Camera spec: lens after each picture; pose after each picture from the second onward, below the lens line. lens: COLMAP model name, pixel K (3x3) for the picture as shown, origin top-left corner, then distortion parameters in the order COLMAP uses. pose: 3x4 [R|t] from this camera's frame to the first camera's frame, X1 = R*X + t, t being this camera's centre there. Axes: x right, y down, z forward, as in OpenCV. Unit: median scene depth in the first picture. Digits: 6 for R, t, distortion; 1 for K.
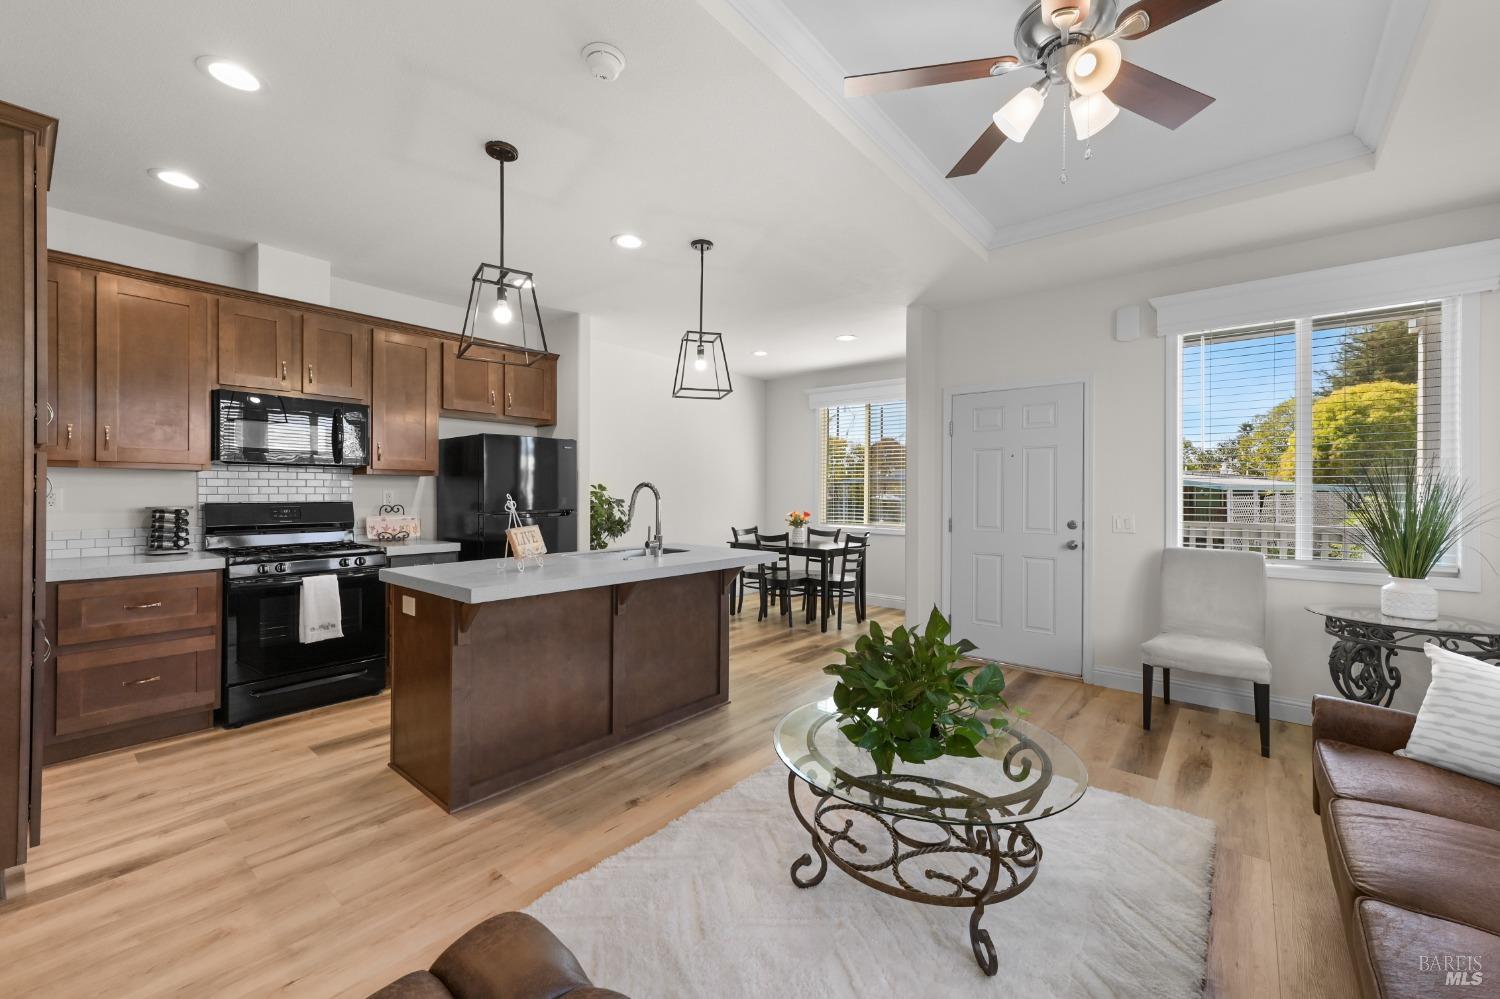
lens RADIAL K [[604.3, 0, 750.0], [0, 604.3, 499.5], [0, 0, 1]] dist [0.018913, 0.000063]
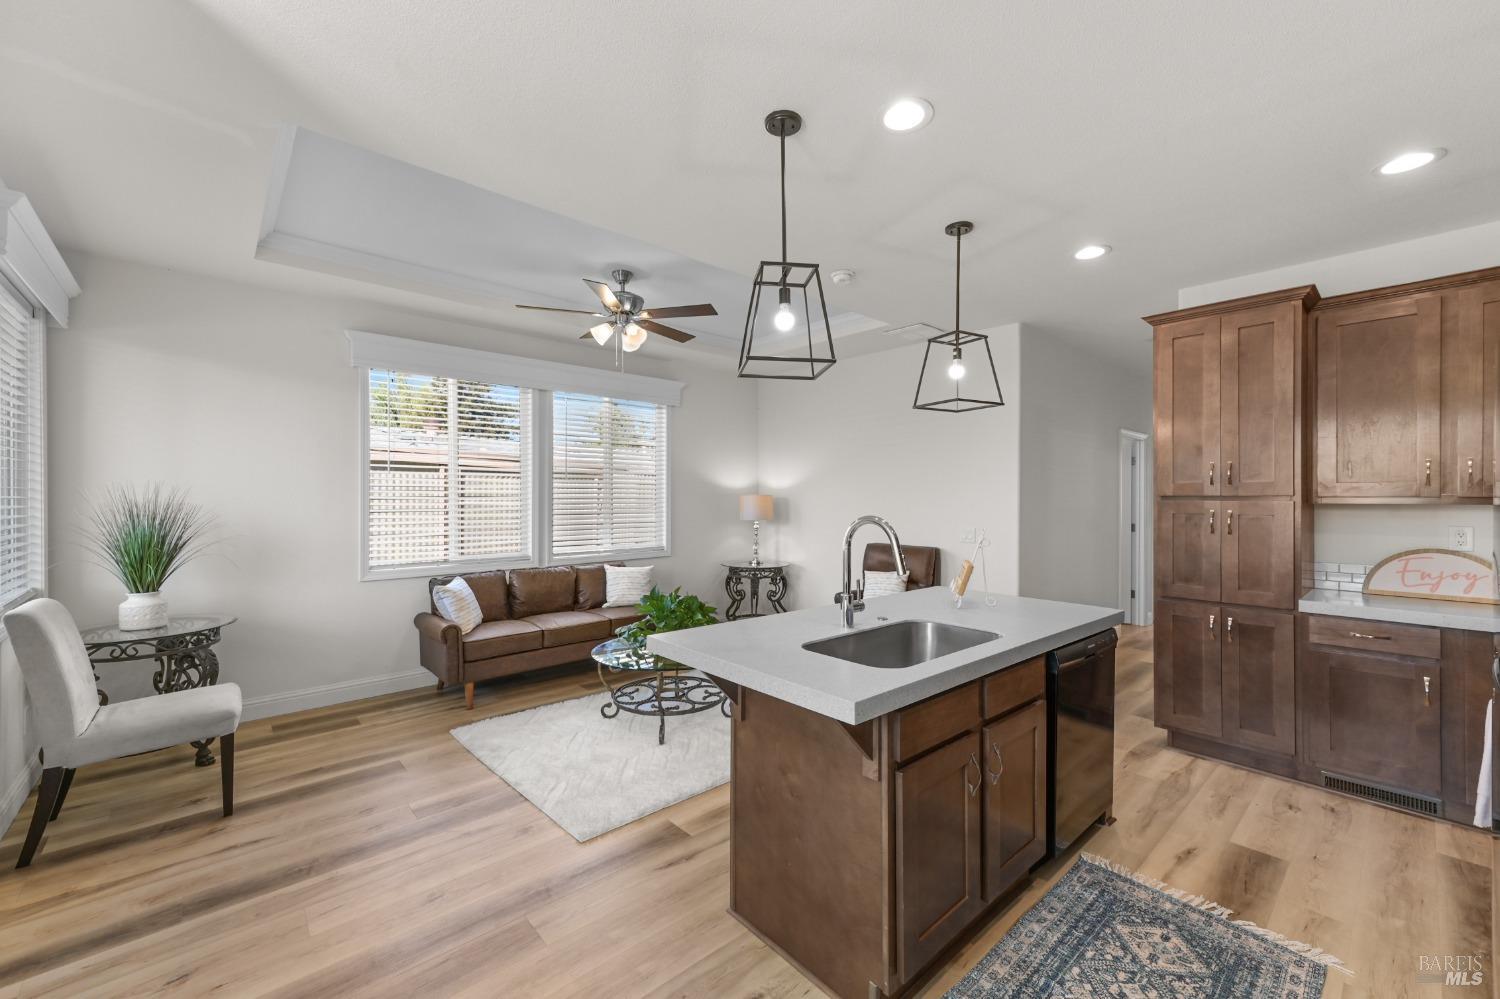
lens RADIAL K [[604.3, 0, 750.0], [0, 604.3, 499.5], [0, 0, 1]] dist [0.018913, 0.000063]
pose [[-0.988289, -0.009447, 0.152298, -0.145034], [-0.007060, 0.999844, 0.016207, -0.056079], [-0.152427, 0.014942, -0.988202, 1.649206]]
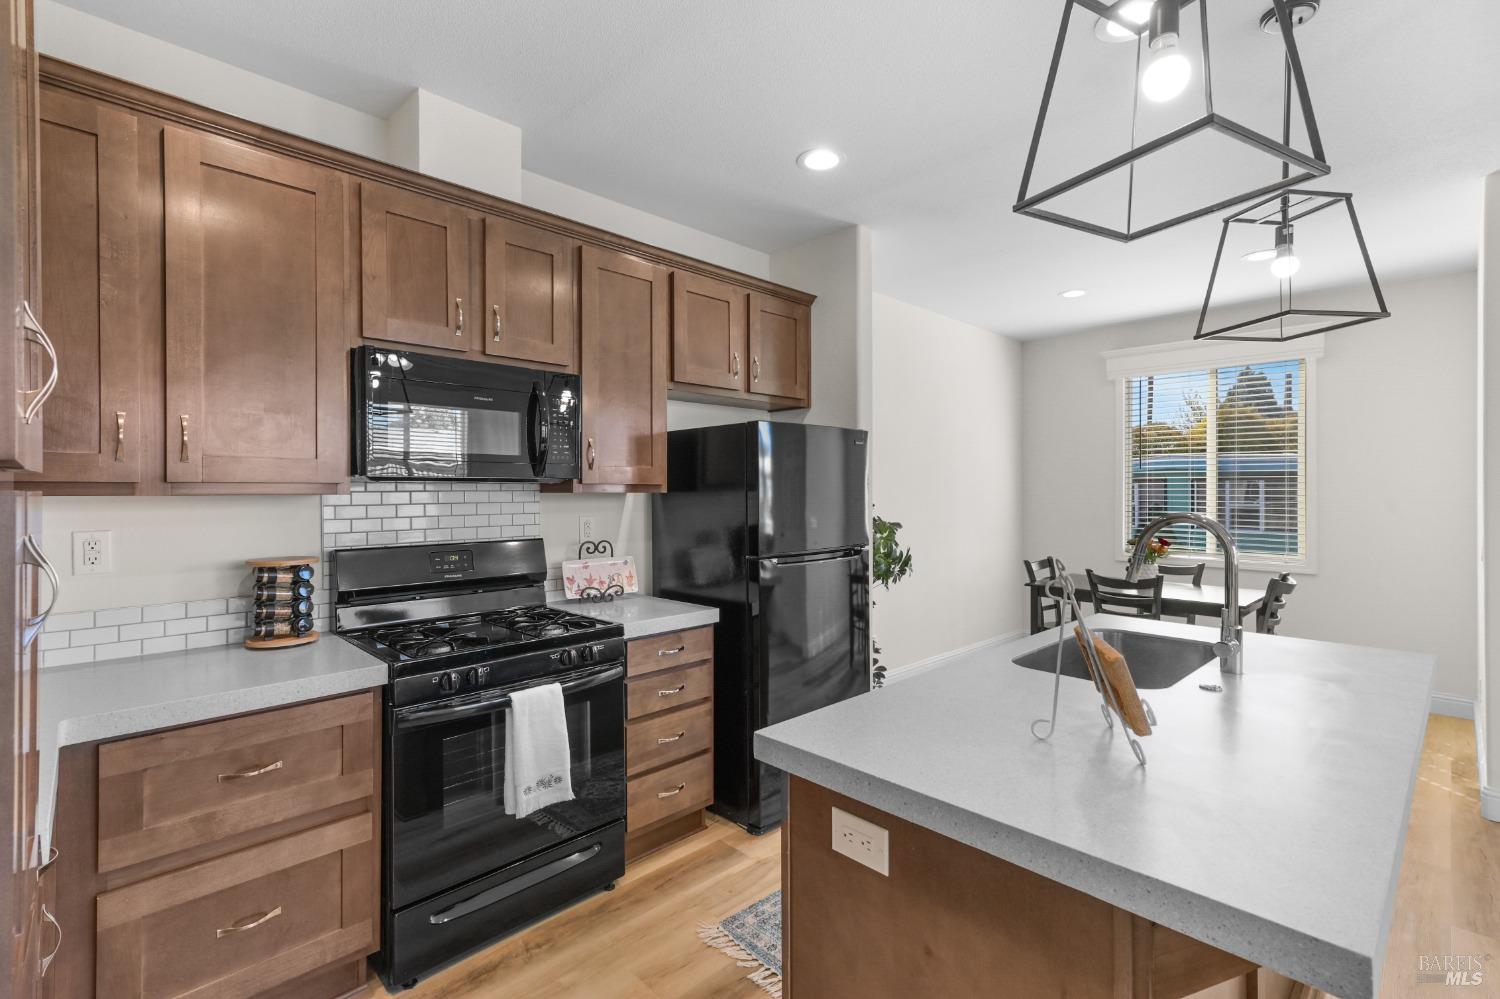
lens RADIAL K [[676.5, 0, 750.0], [0, 676.5, 499.5], [0, 0, 1]] dist [0.014922, -0.000521]
pose [[0.994833, -0.006245, -0.101328, -0.459256], [0.006353, 0.999980, 0.000744, -0.040484], [0.101322, -0.001384, 0.994853, 0.427619]]
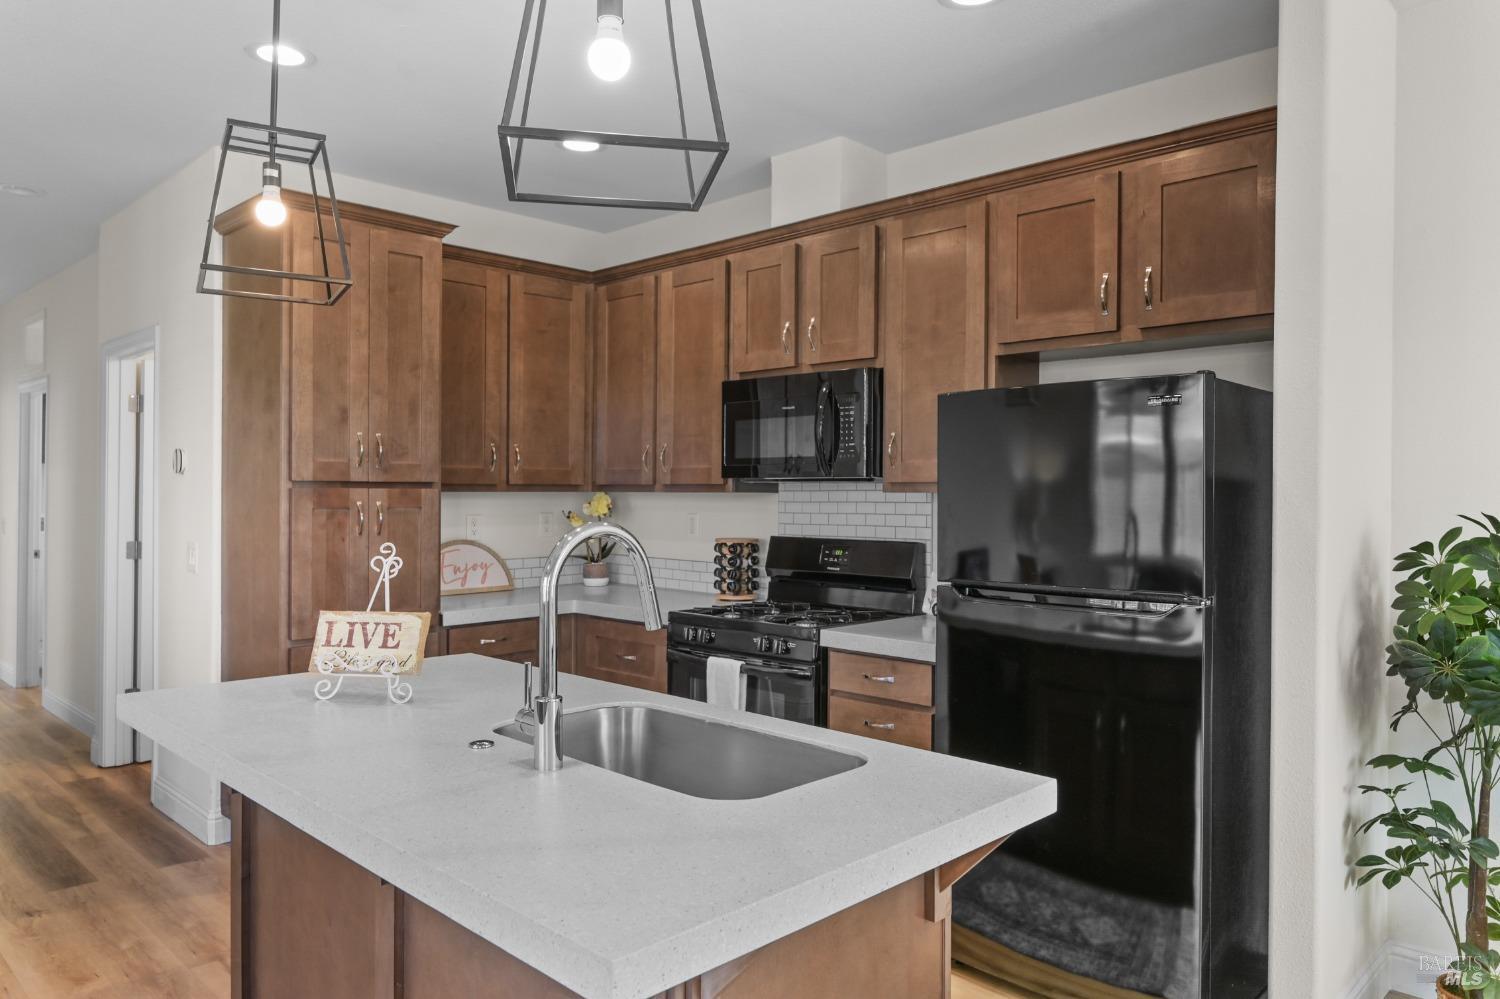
lens RADIAL K [[1027.6, 0, 750.0], [0, 1027.6, 499.5], [0, 0, 1]] dist [0.000066, 0.000228]
pose [[-0.081684, 0.002506, -0.996655, 0.353275], [-0.015933, 0.999866, 0.003820, -0.043407], [0.996531, 0.016191, -0.081633, 1.122313]]
